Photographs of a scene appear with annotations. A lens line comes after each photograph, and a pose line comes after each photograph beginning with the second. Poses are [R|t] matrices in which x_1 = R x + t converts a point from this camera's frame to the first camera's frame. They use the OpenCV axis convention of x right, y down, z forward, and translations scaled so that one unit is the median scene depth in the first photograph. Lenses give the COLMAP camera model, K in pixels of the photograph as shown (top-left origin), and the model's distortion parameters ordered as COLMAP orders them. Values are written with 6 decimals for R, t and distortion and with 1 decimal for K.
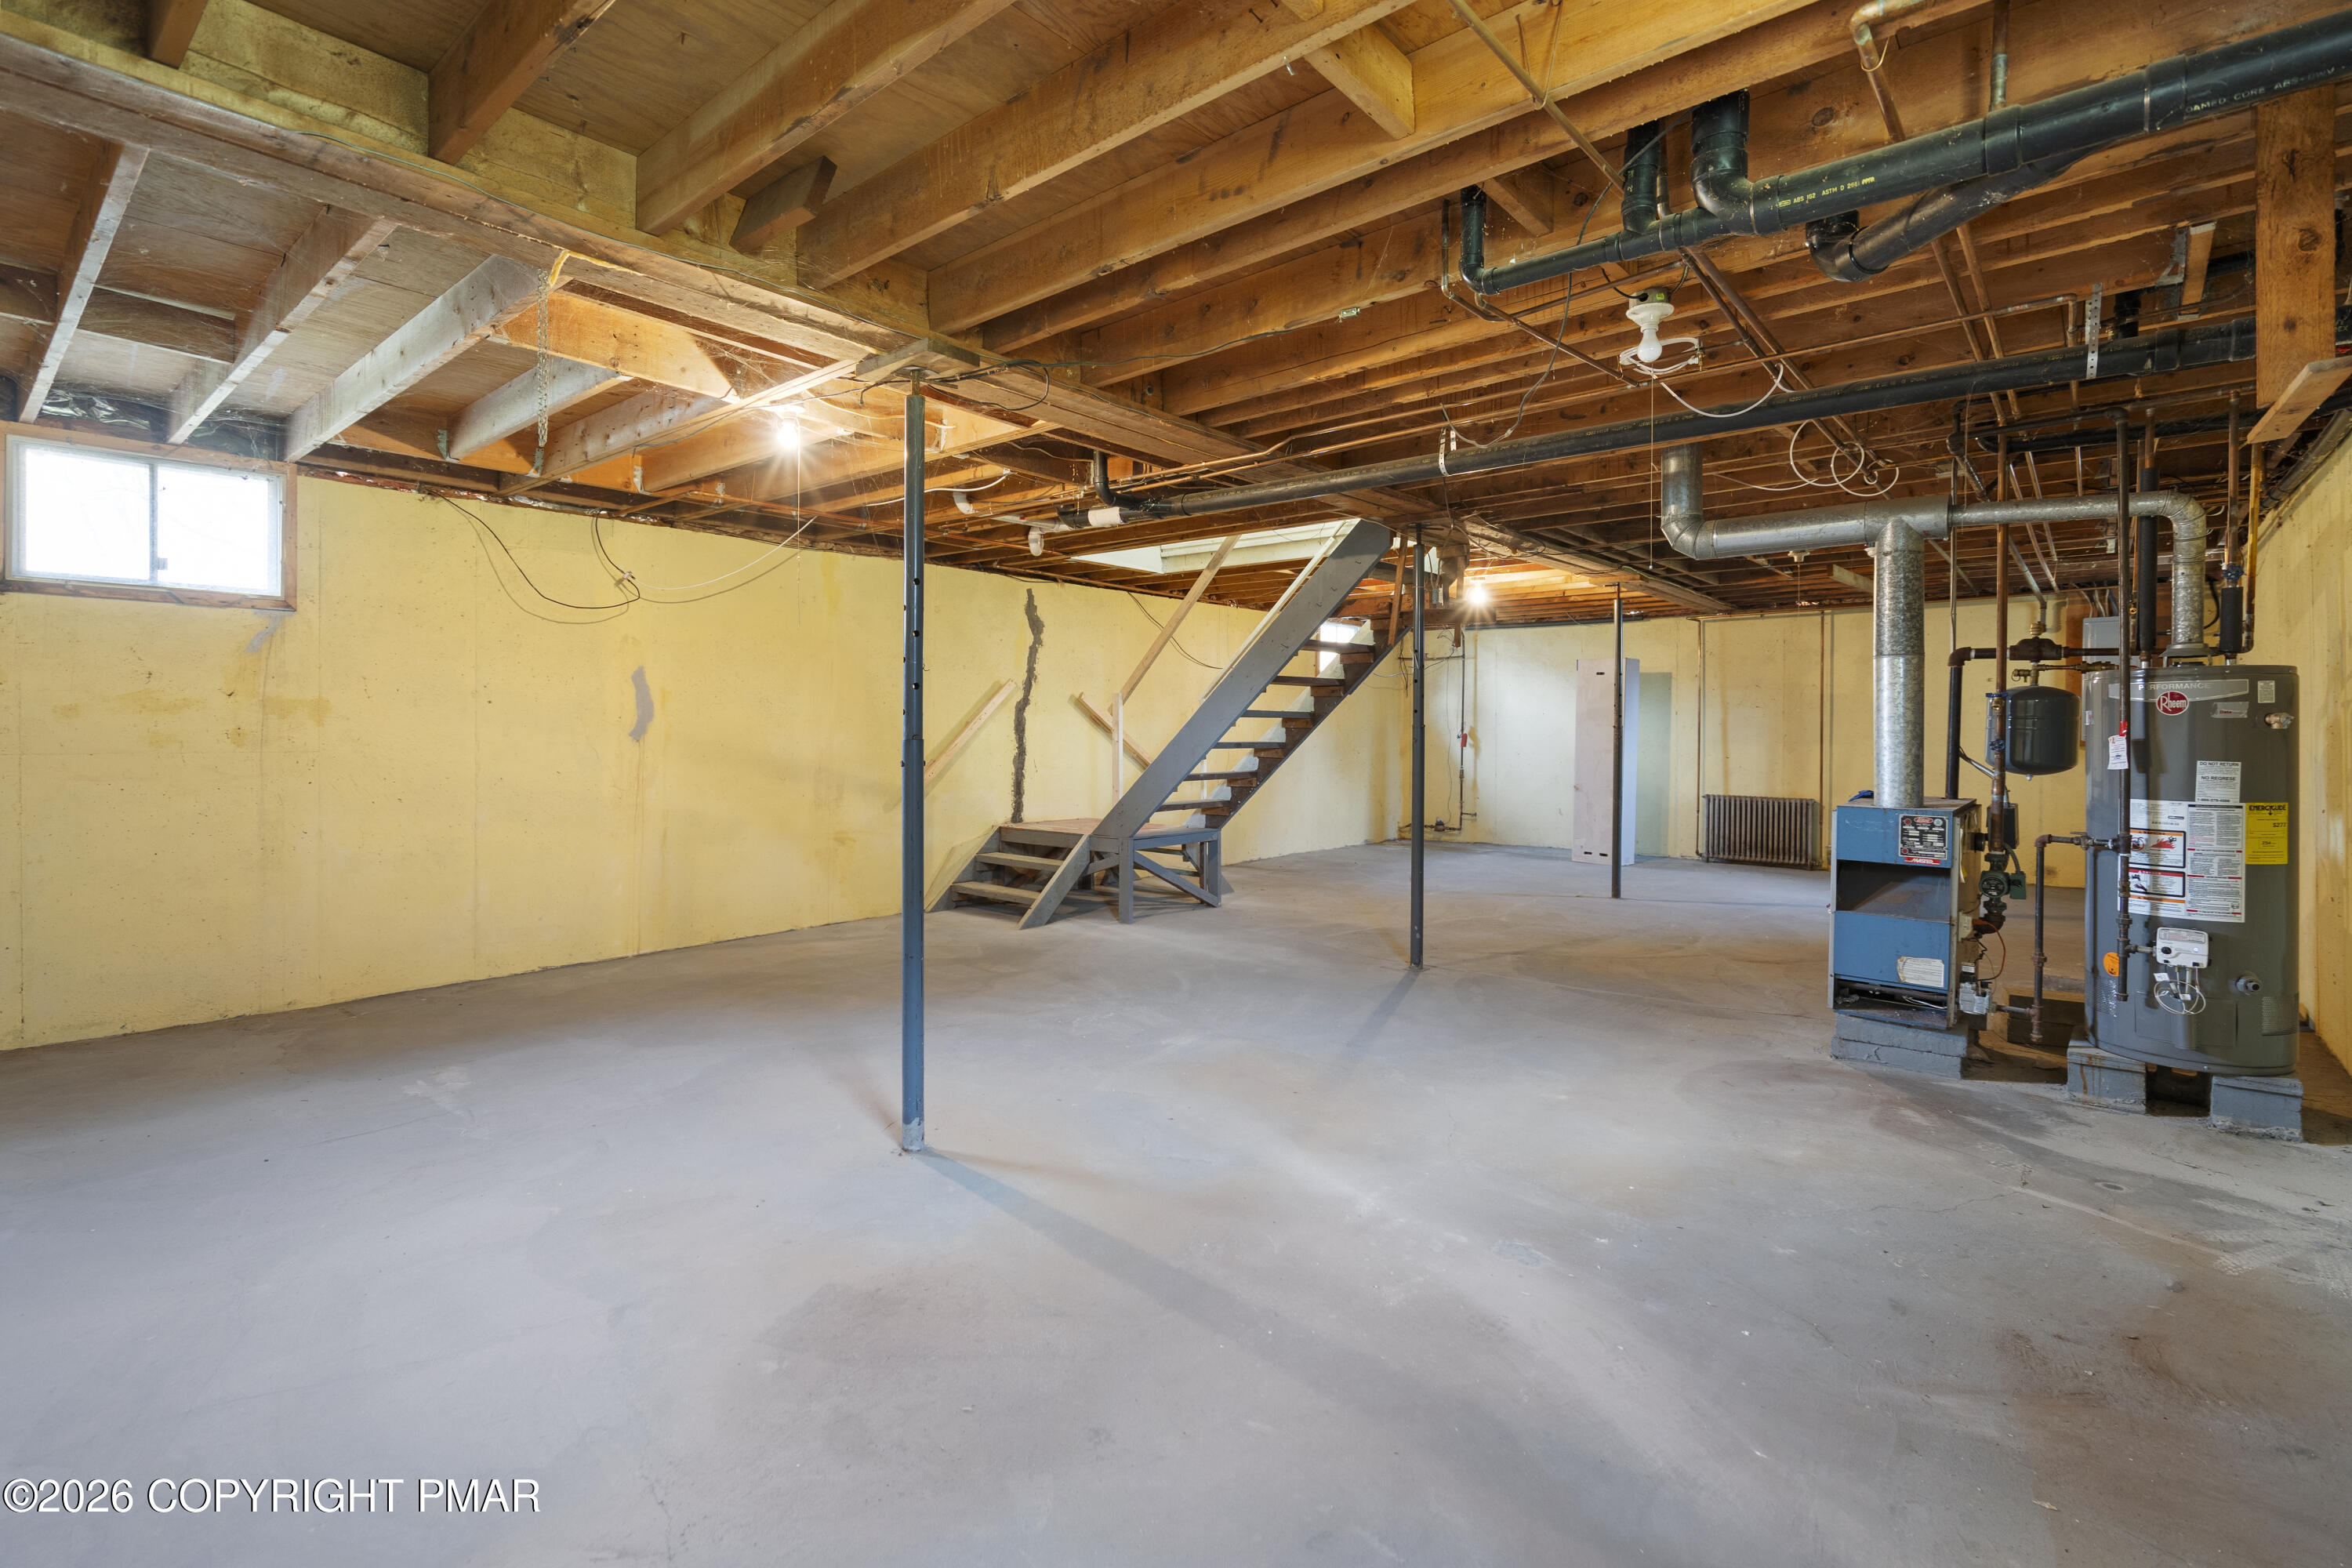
lens RADIAL K [[1089.2, 0, 1172.6], [0, 1089.2, 725.7], [0, 0, 1]] dist [-0.003293, 0.000602]
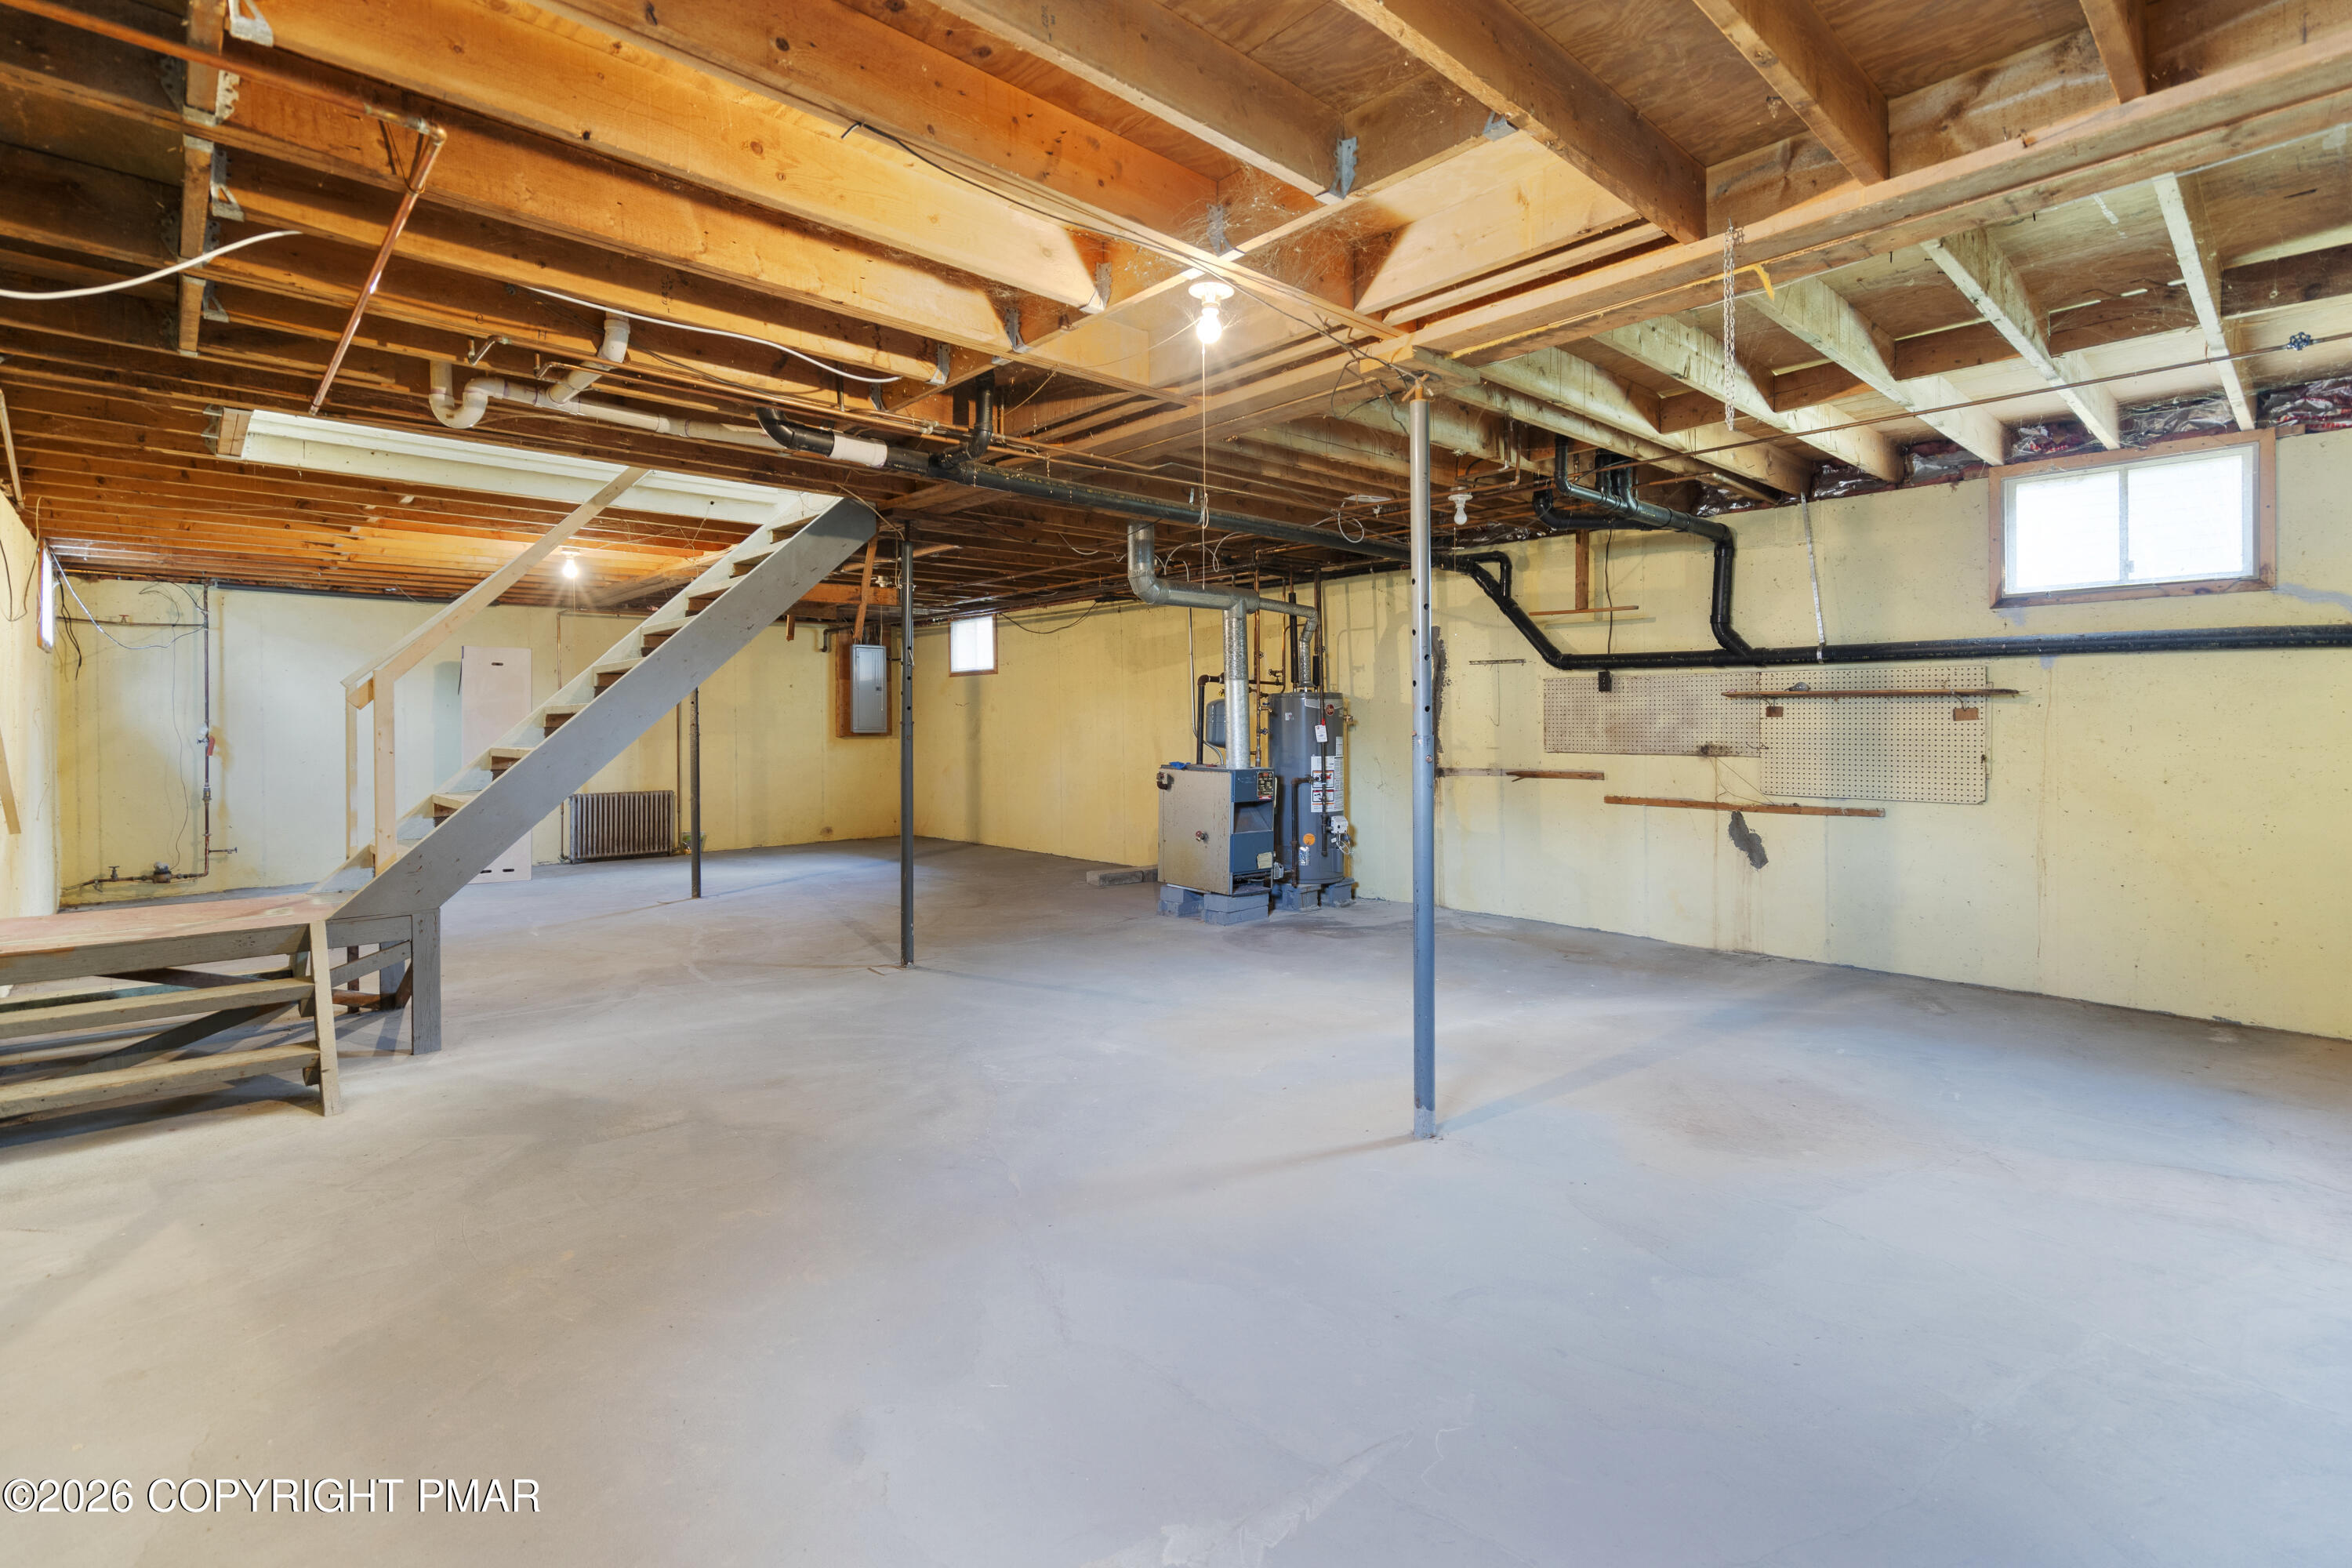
lens RADIAL K [[1089.2, 0, 1172.6], [0, 1089.2, 725.7], [0, 0, 1]] dist [-0.003293, 0.000602]
pose [[0.118384, -0.006961, 0.992943, -0.751536], [0.004859, 0.999968, 0.006431, -0.002995], [-0.992956, 0.004064, 0.118414, 0.651225]]
